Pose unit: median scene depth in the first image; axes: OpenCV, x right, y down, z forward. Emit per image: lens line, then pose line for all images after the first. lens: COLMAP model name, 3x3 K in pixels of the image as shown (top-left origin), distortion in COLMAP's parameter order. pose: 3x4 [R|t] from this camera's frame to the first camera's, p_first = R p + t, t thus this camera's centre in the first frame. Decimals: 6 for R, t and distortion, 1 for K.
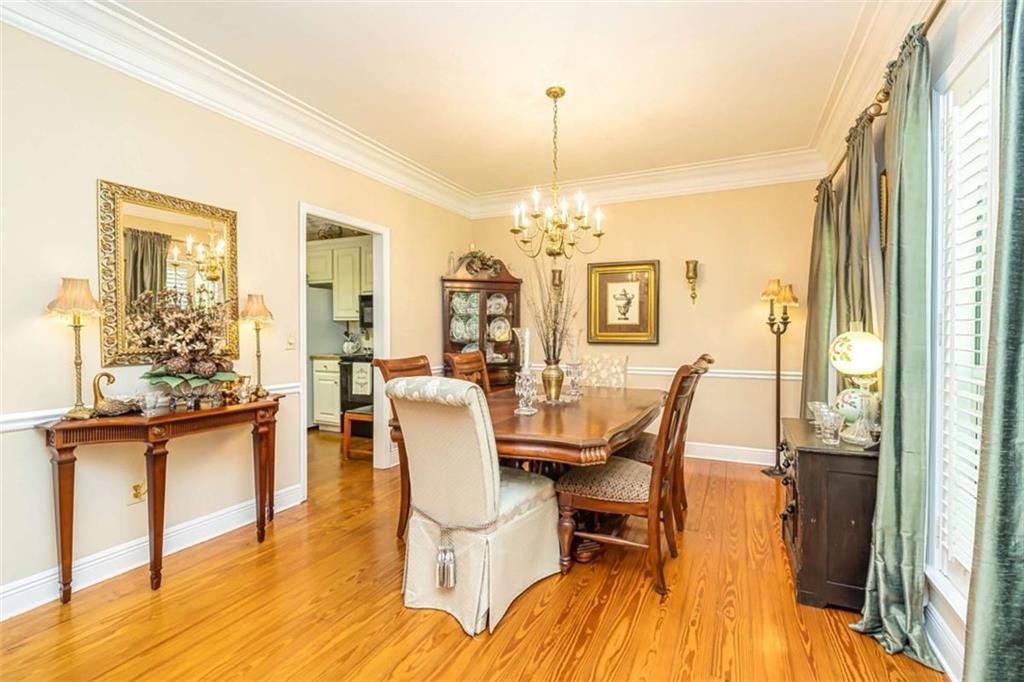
lens RADIAL K [[448.7, 0, 537.1], [0, 448.7, 319.4], [0, 0, 1]] dist [-0.000346, 0.000004]
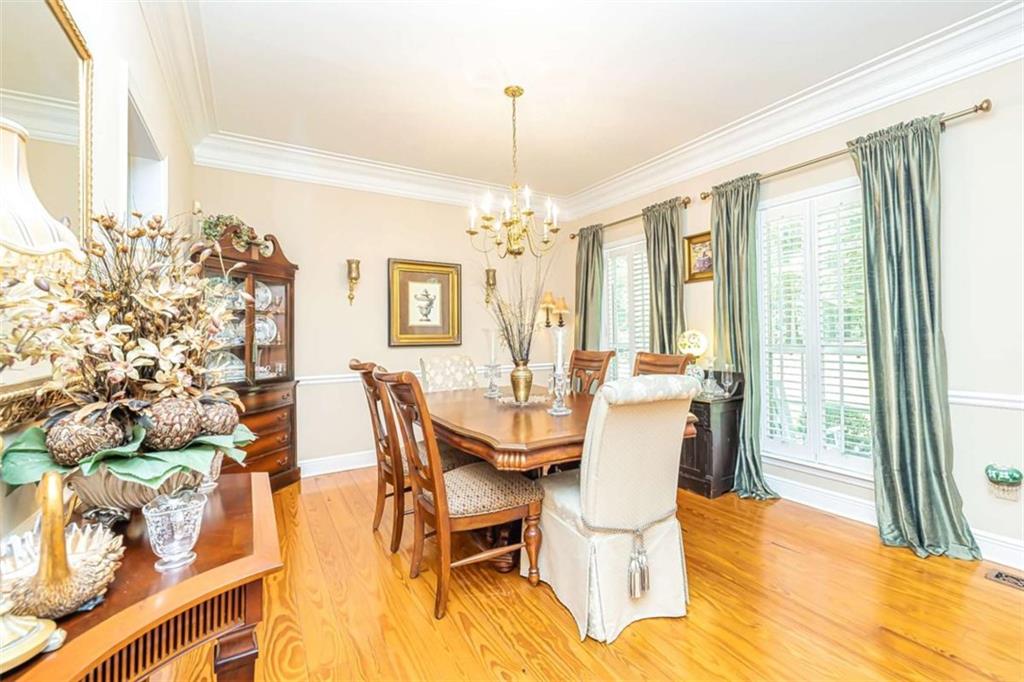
lens RADIAL K [[448.7, 0, 537.1], [0, 448.7, 319.4], [0, 0, 1]] dist [-0.000346, 0.000004]
pose [[0.560605, 0.016787, 0.827914, -0.491774], [-0.011719, 0.999855, -0.012338, 0.006370], [-0.828001, -0.002785, 0.560720, 0.270952]]
